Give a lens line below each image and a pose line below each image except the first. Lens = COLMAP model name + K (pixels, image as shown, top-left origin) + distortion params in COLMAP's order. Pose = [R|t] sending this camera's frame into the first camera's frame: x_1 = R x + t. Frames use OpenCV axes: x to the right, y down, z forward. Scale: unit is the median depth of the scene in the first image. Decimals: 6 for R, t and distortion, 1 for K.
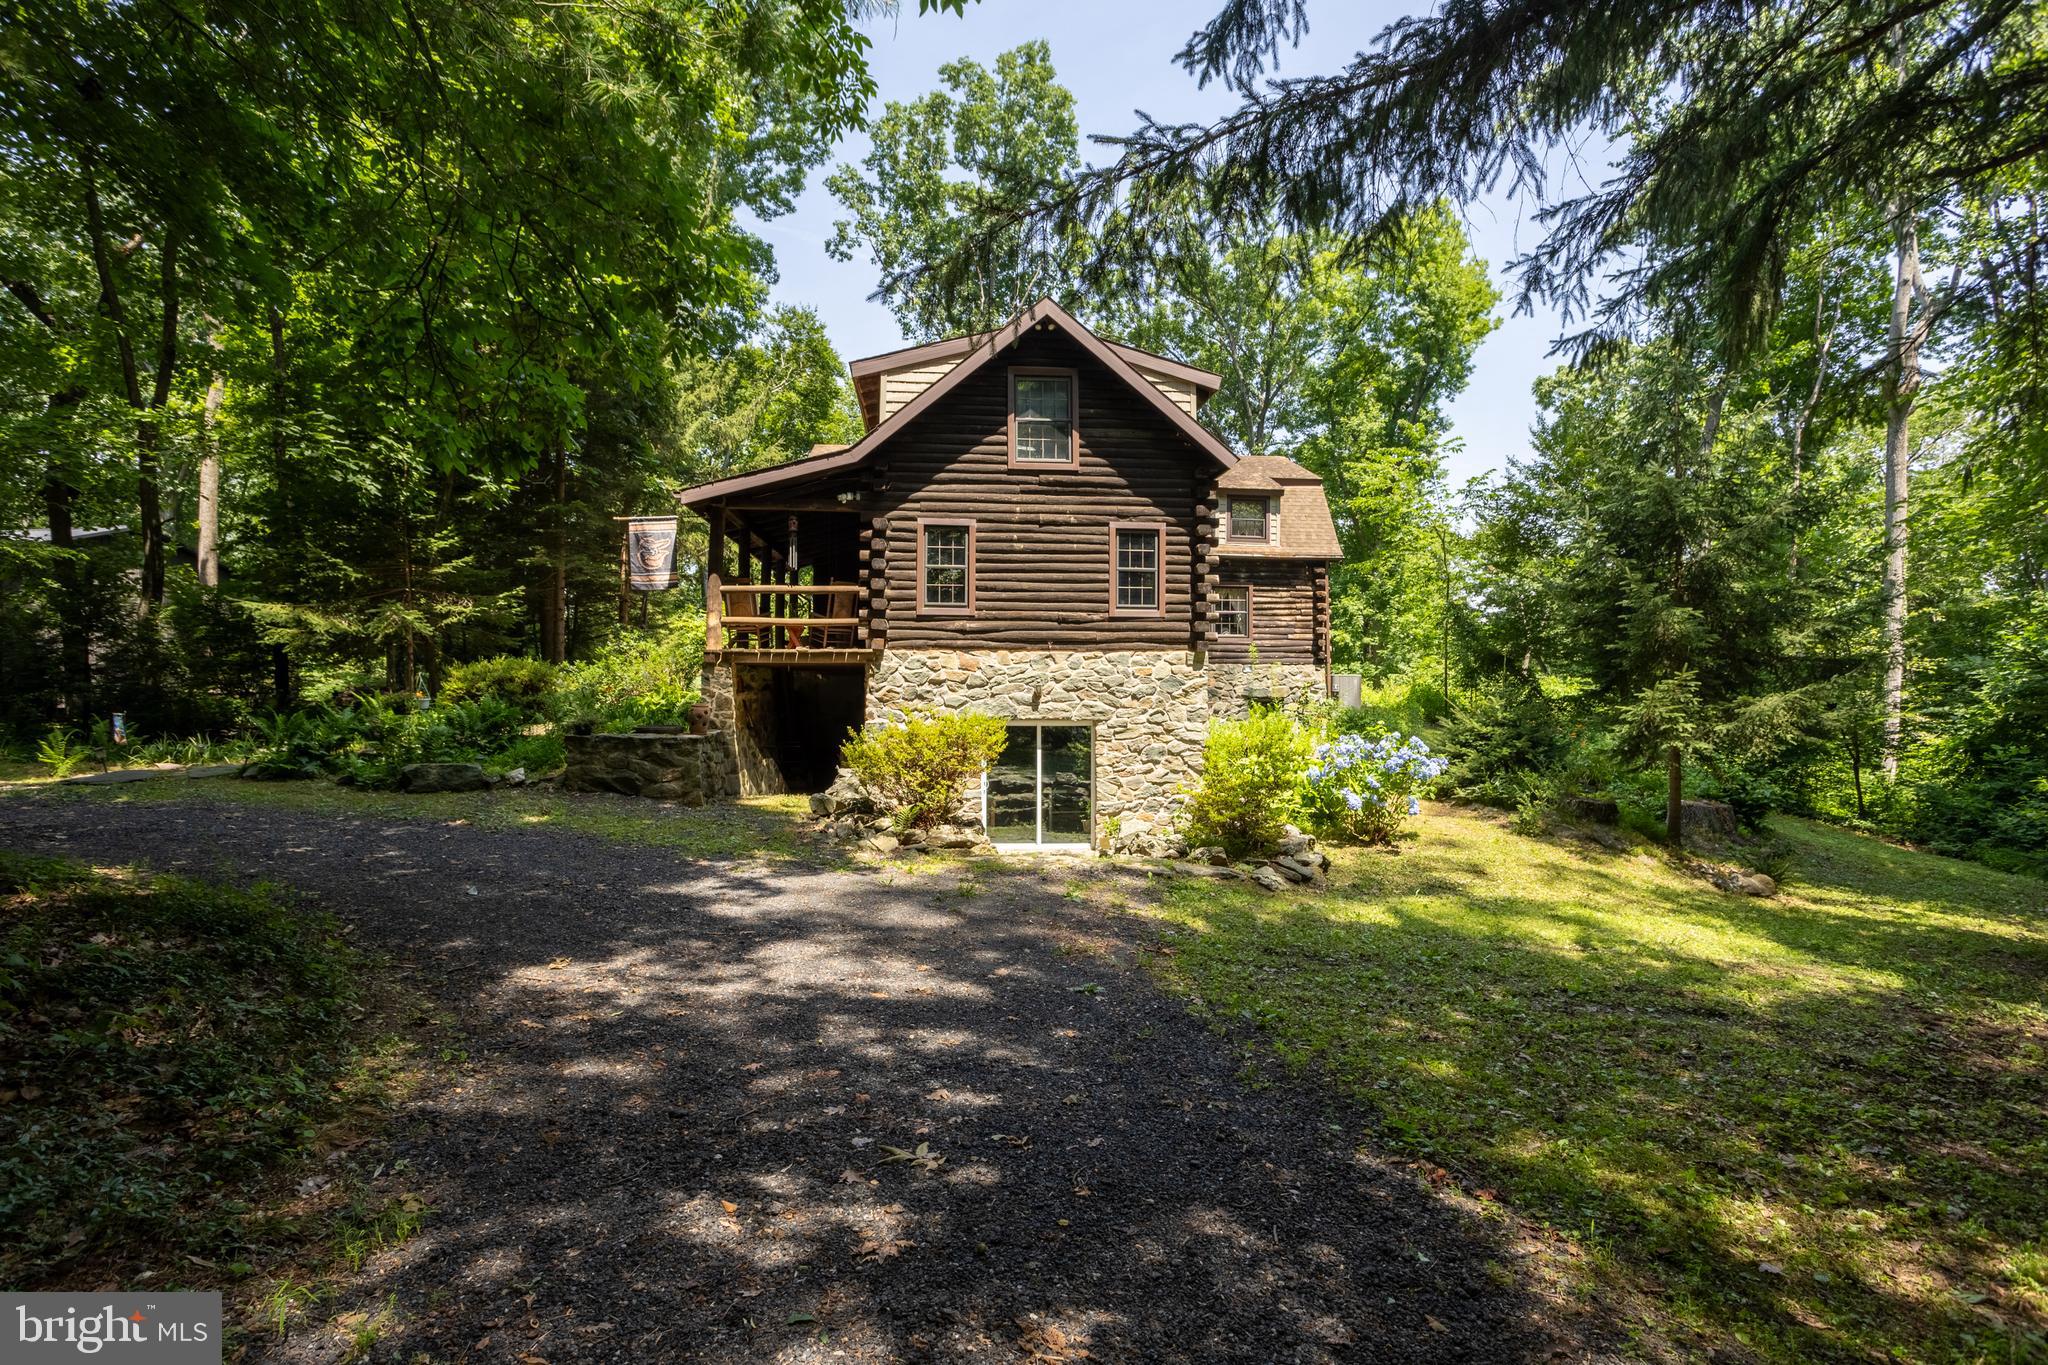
lens RADIAL K [[983.5, 0, 1009.9], [0, 983.5, 695.8], [0, 0, 1]] dist [-0.029965, 0.004031]
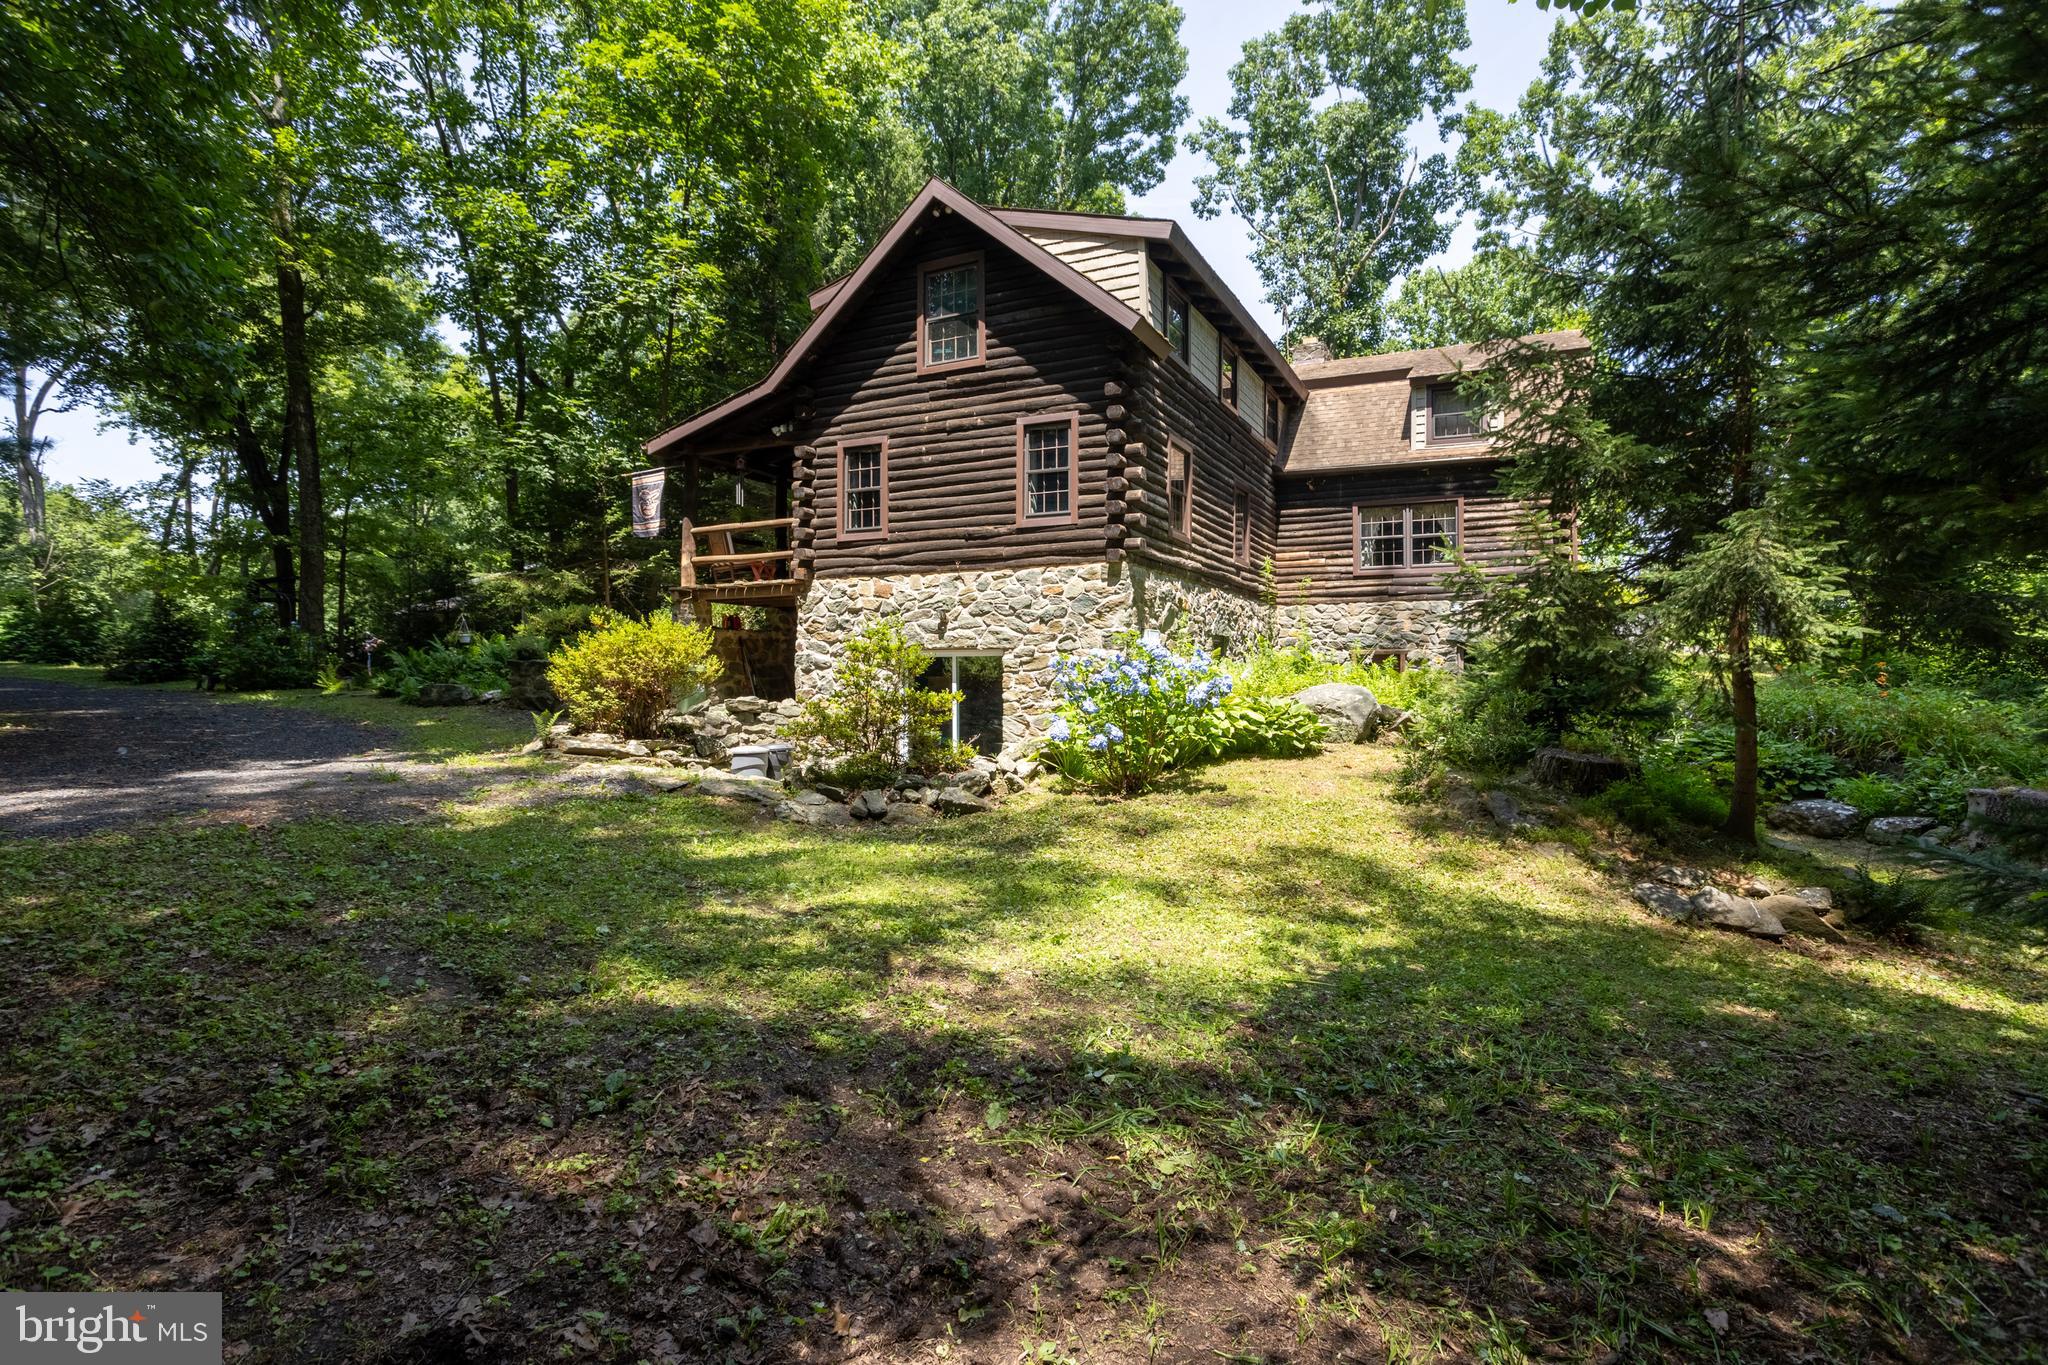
lens RADIAL K [[983.5, 0, 1034.7], [0, 983.5, 687.6], [0, 0, 1]] dist [-0.029965, 0.004031]
pose [[0.860863, 0.001757, -0.508833, 0.555225], [-0.001852, 0.999998, 0.000319, 0.059155], [0.508833, 0.000668, 0.860865, 0.265649]]
